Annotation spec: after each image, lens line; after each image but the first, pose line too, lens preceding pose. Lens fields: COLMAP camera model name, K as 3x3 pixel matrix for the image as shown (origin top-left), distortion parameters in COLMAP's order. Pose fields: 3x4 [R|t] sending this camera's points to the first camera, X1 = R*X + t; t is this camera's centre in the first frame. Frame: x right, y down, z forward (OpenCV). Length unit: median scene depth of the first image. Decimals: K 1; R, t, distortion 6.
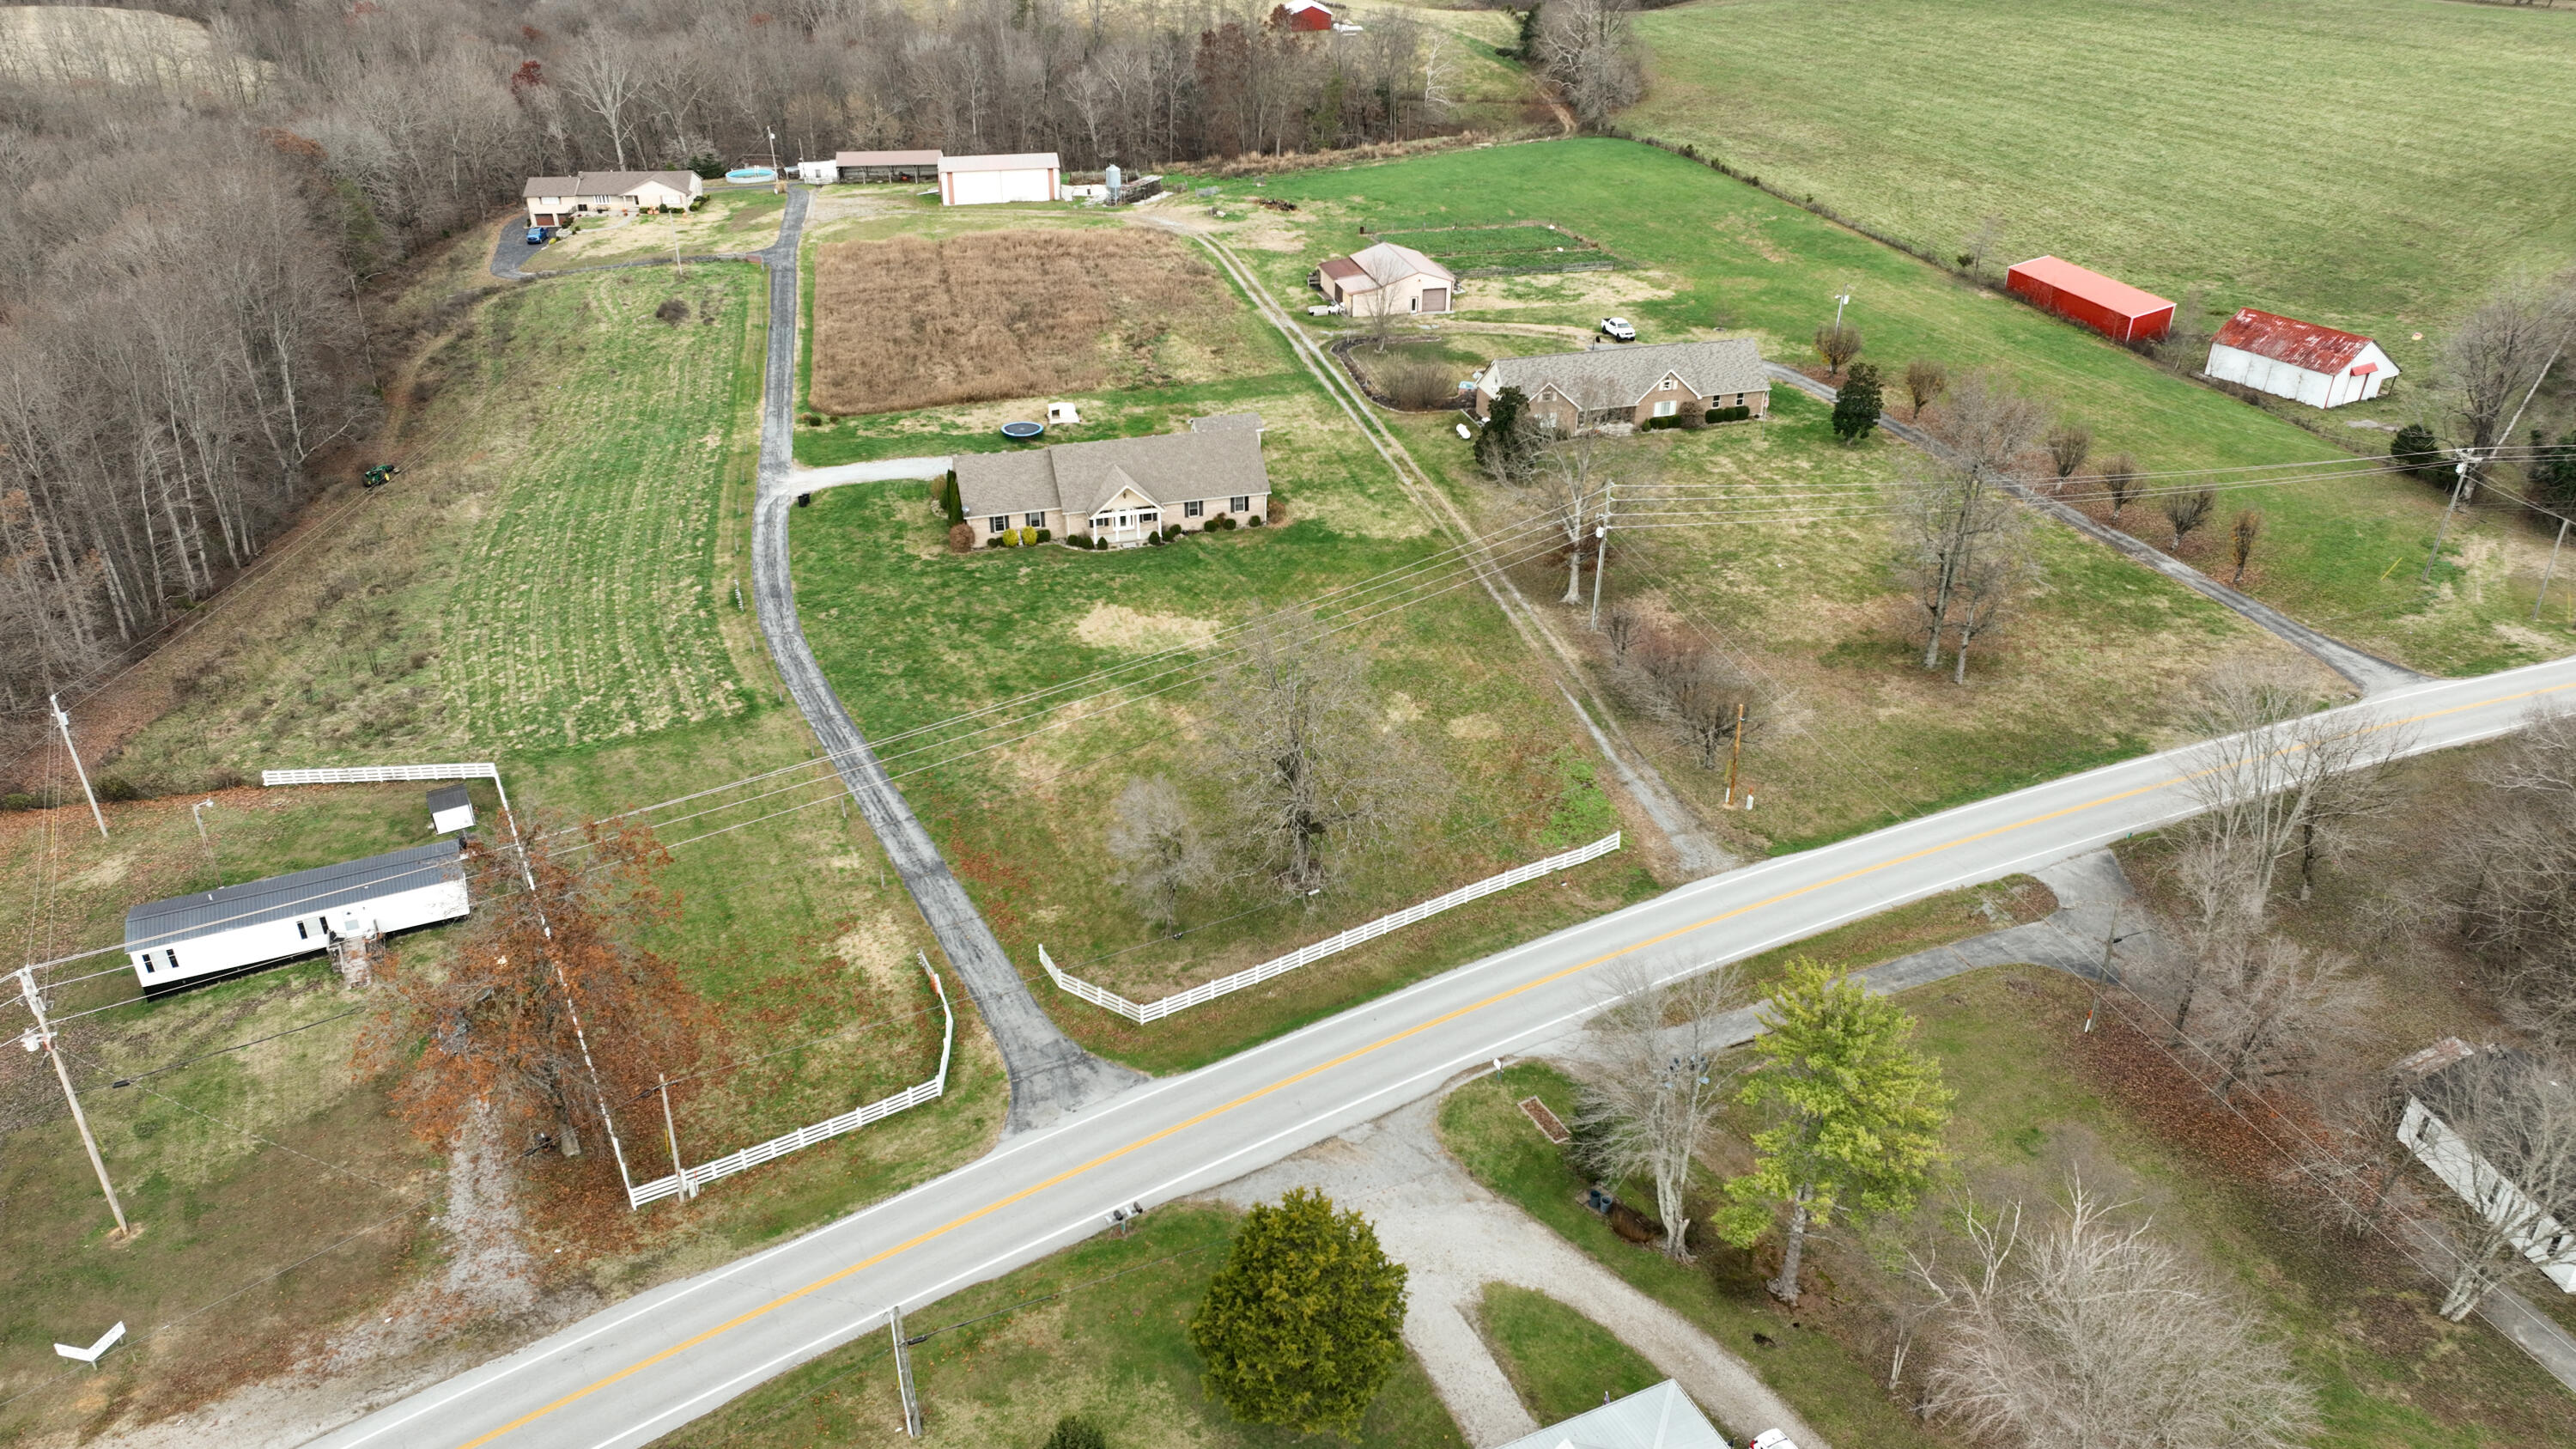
lens RADIAL K [[1799.4, 0, 1302.9], [0, 1799.4, 727.0], [0, 0, 1]] dist [0.004178, 0.005247]
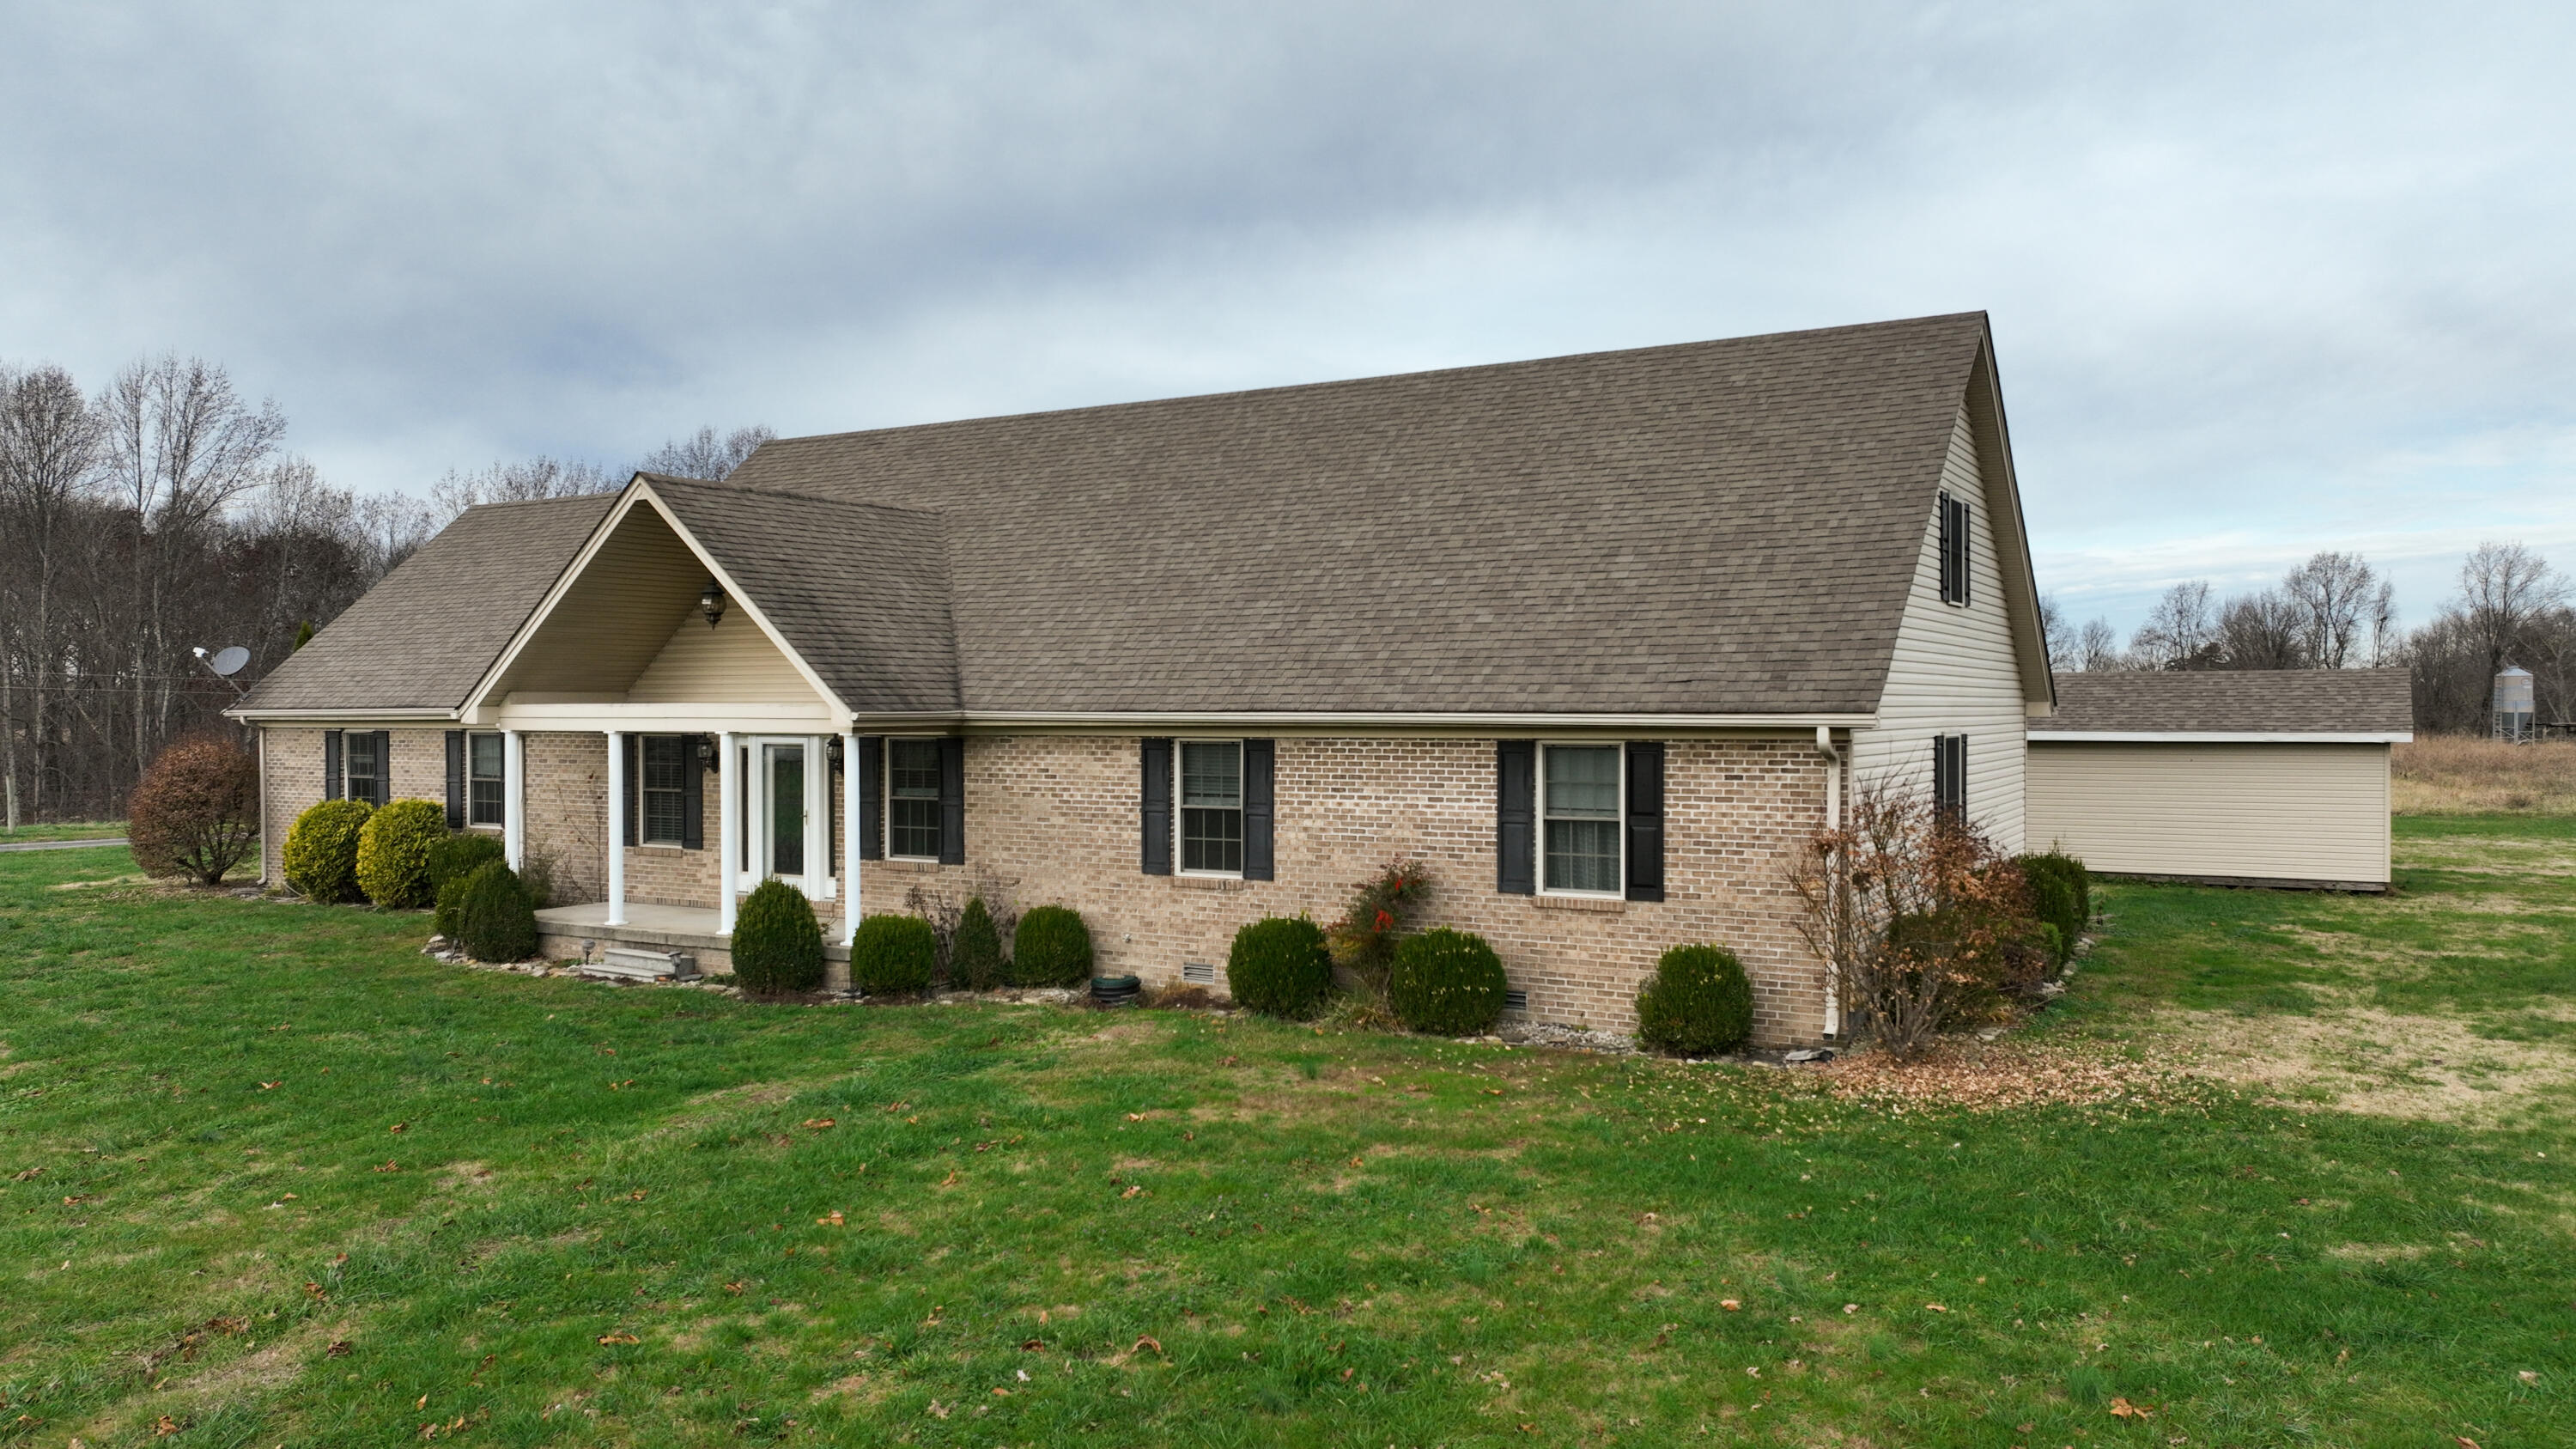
lens RADIAL K [[1799.4, 0, 1302.9], [0, 1799.4, 727.0], [0, 0, 1]] dist [0.004178, 0.005247]
pose [[0.680922, 0.000318, -0.732356, 0.029022], [-0.348851, 0.879402, -0.323969, -0.081818], [0.643932, 0.476081, 0.598915, 0.853126]]
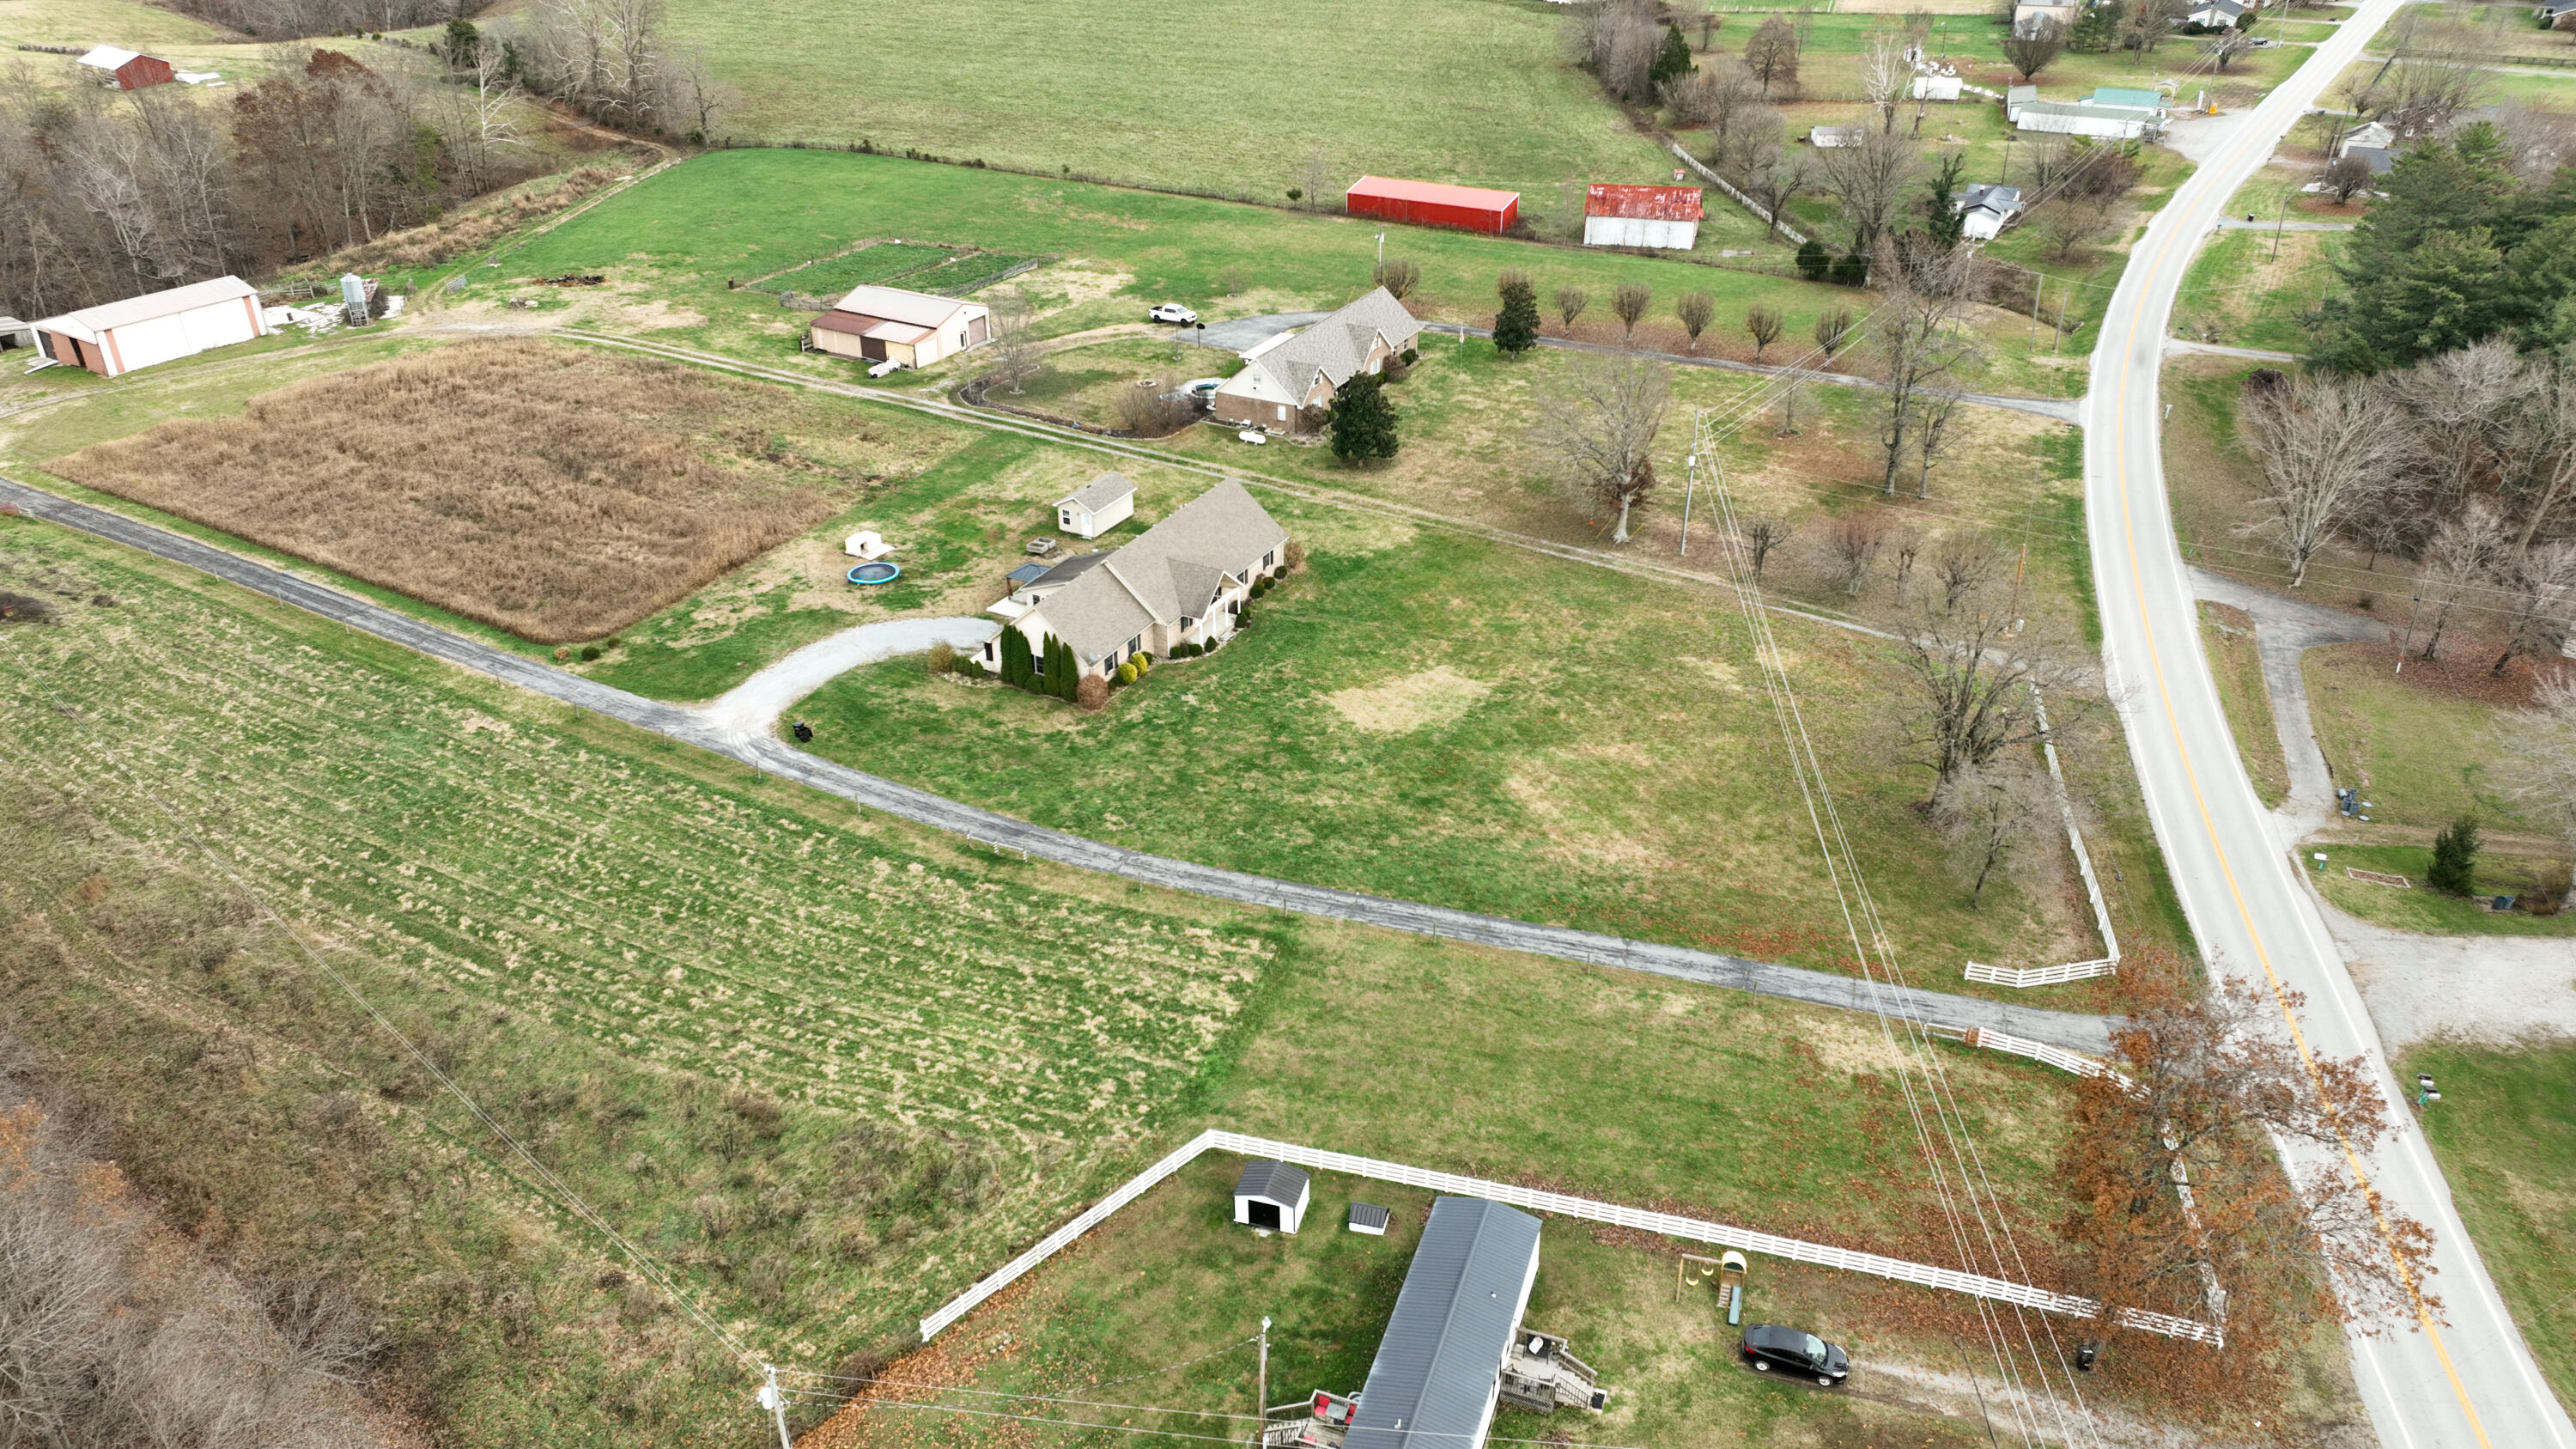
lens RADIAL K [[1799.4, 0, 1302.9], [0, 1799.4, 727.0], [0, 0, 1]] dist [0.004178, 0.005247]
pose [[0.701146, -0.355199, 0.618247, -0.566816], [0.348358, 0.927202, 0.137633, -0.151443], [-0.622127, 0.118870, 0.773840, 0.274153]]
